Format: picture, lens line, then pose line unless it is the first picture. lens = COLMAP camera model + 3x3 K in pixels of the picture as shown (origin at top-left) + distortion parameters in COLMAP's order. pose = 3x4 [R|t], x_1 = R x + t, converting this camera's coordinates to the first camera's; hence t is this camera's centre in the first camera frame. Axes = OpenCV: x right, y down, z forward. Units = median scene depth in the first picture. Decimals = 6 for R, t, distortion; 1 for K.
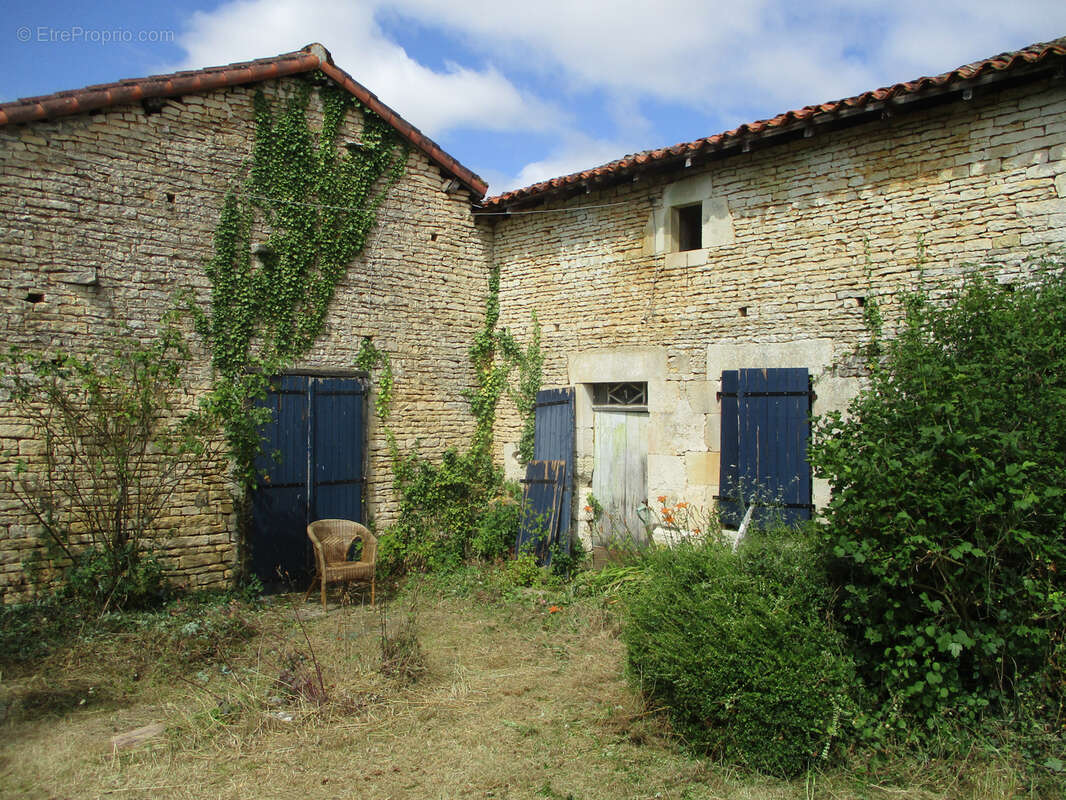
lens RADIAL K [[854.2, 0, 552.8], [0, 854.2, 397.6], [0, 0, 1]] dist [-0.045211, 0.008065]
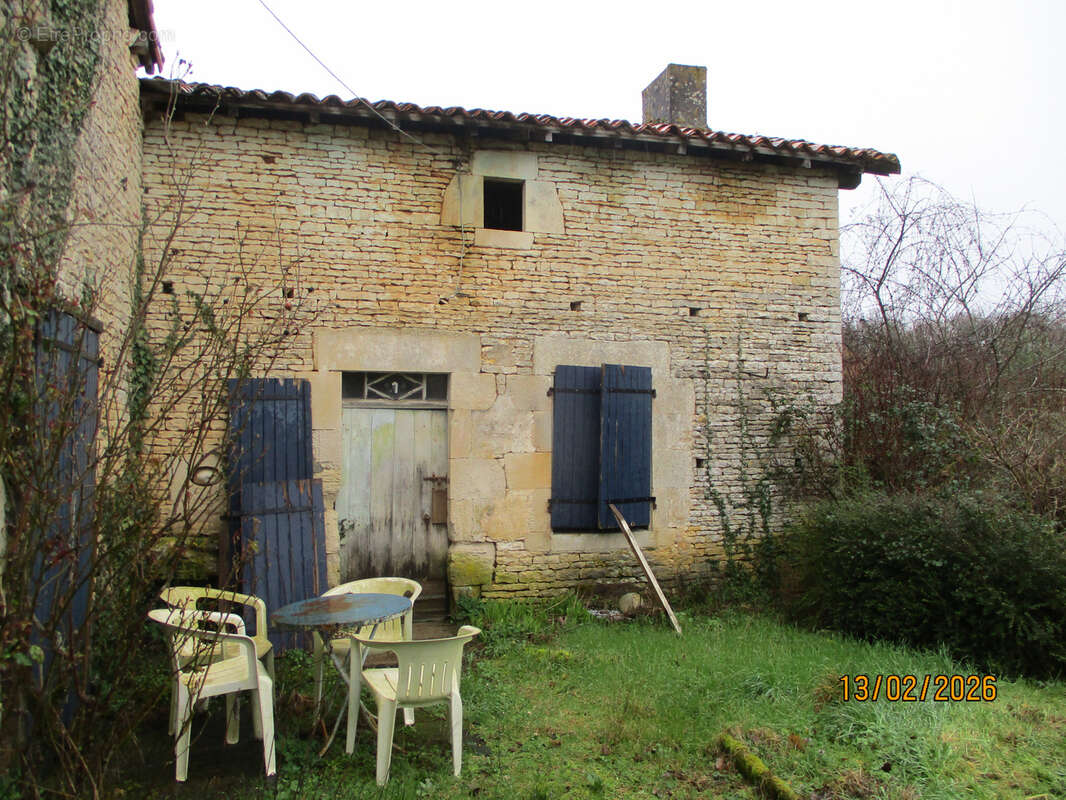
lens RADIAL K [[854.2, 0, 552.8], [0, 854.2, 397.6], [0, 0, 1]] dist [-0.045211, 0.008065]
pose [[0.470494, 0.032070, 0.881820, -0.642955], [-0.009679, 0.999467, -0.031185, 0.034075], [-0.882350, 0.006137, 0.470553, 0.563773]]
